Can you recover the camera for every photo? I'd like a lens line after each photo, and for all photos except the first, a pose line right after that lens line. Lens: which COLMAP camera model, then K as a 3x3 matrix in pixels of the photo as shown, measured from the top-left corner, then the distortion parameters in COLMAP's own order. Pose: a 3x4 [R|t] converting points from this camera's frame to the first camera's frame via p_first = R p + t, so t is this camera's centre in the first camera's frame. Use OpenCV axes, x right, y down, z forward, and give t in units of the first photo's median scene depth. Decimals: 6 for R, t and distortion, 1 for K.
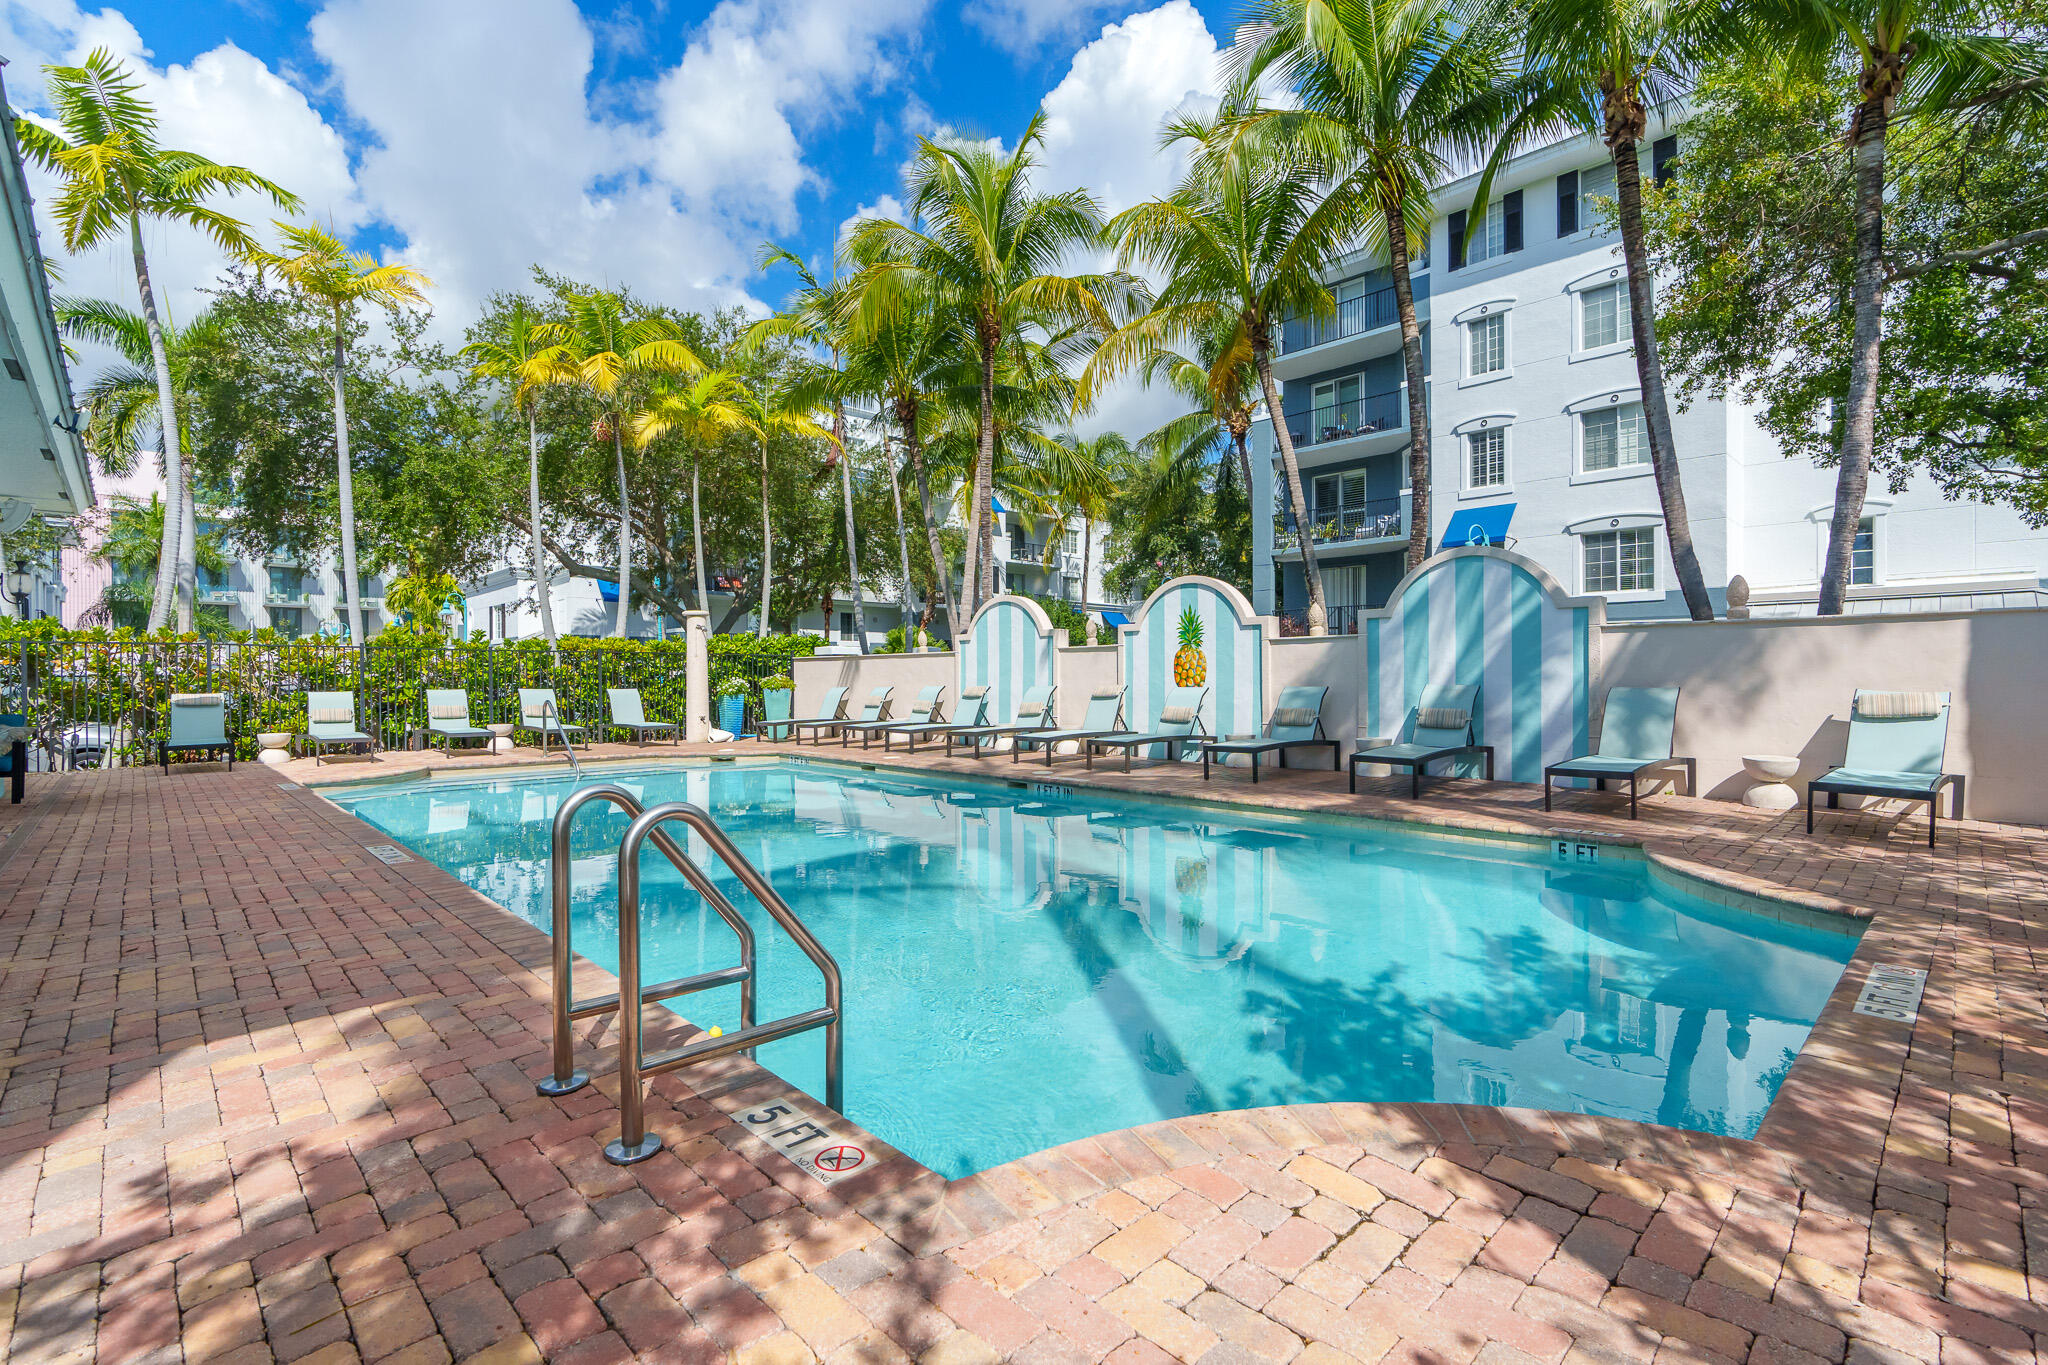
lens RADIAL K [[915.6, 0, 1038.6], [0, 915.6, 672.2], [0, 0, 1]] dist [-0.010936, 0.002116]
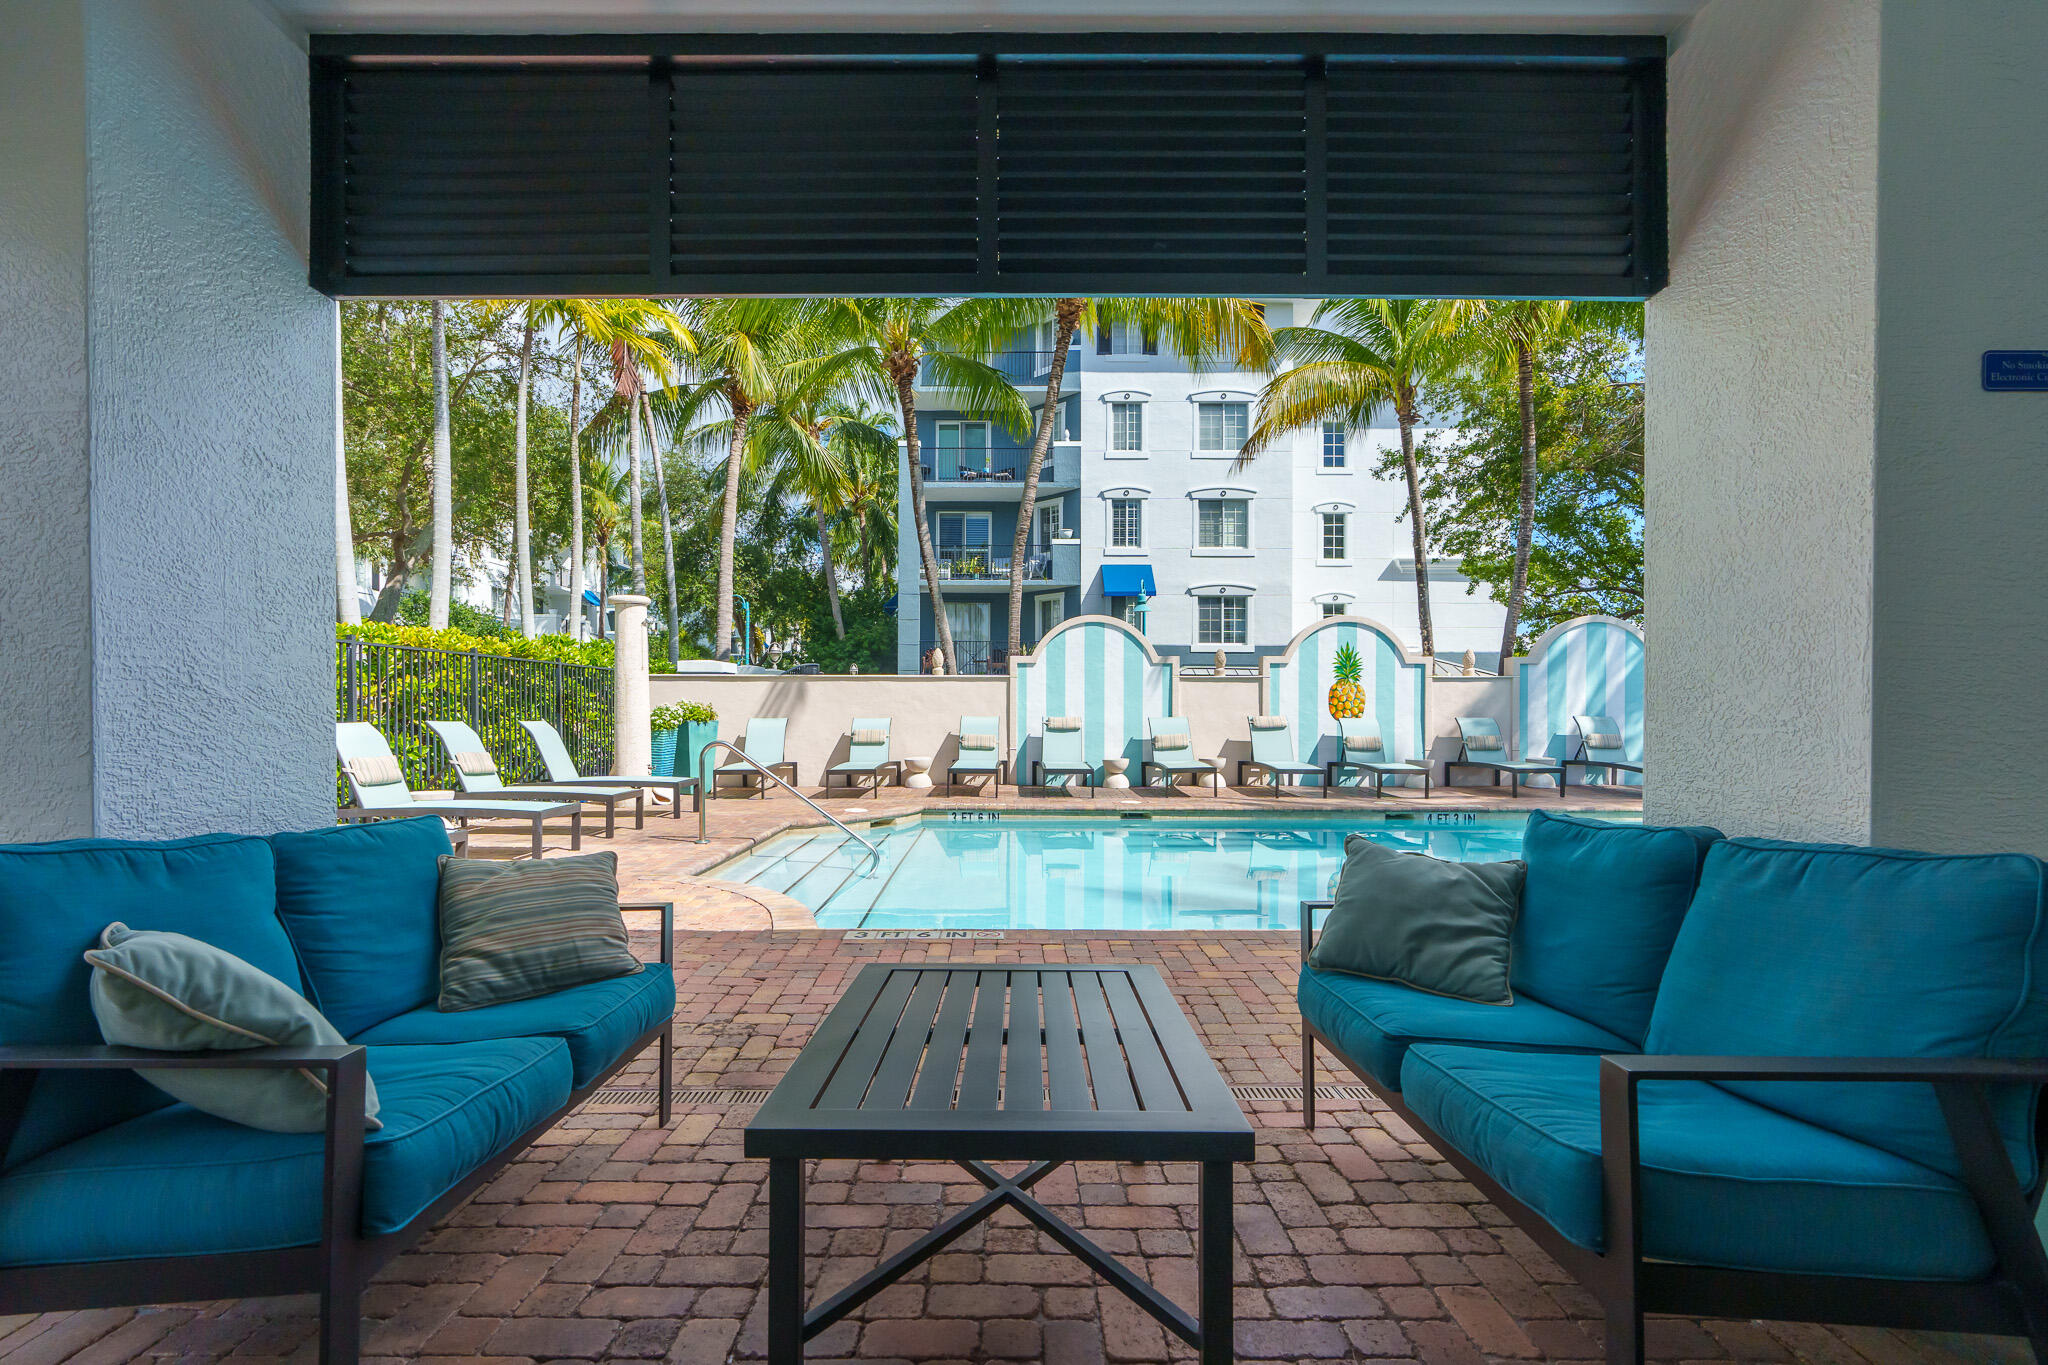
lens RADIAL K [[915.6, 0, 1015.1], [0, 915.6, 720.2], [0, 0, 1]] dist [-0.010936, 0.002116]
pose [[0.709497, -0.002912, 0.704703, -0.602187], [-0.011080, 0.999822, 0.015286, 0.004447], [-0.704622, -0.018653, 0.709338, 0.350812]]
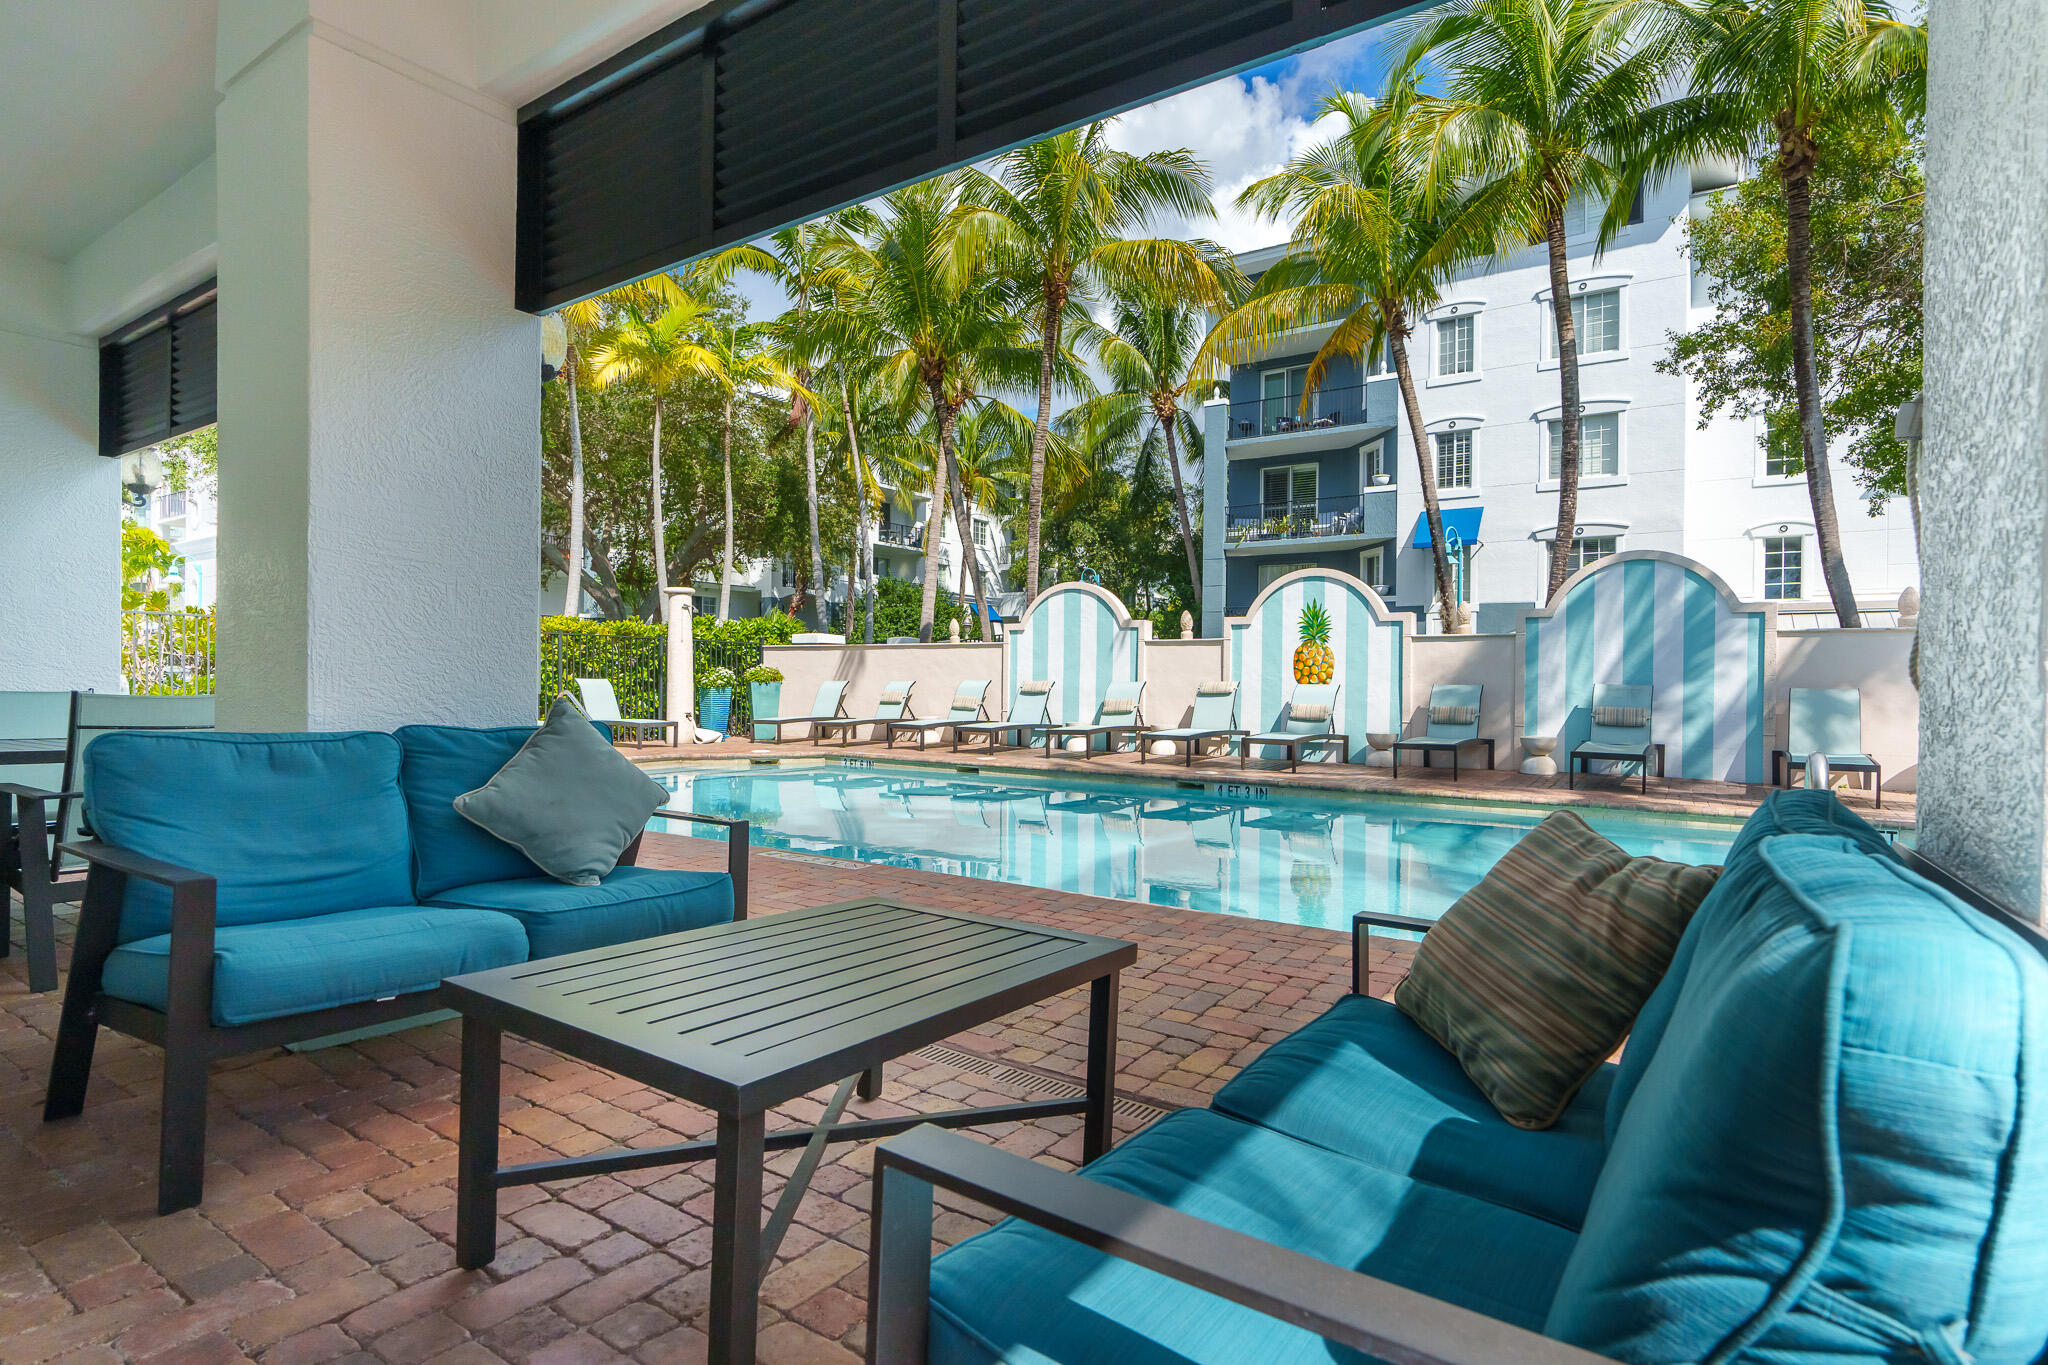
lens RADIAL K [[1023.5, 0, 1041.3], [0, 1023.5, 671.0], [0, 0, 1]] dist [-0.007594, 0.000180]
pose [[0.979246, 0.016580, 0.201994, -0.227350], [-0.016239, 0.999863, -0.003344, 0.007168], [-0.202021, -0.000006, 0.979381, 0.005799]]
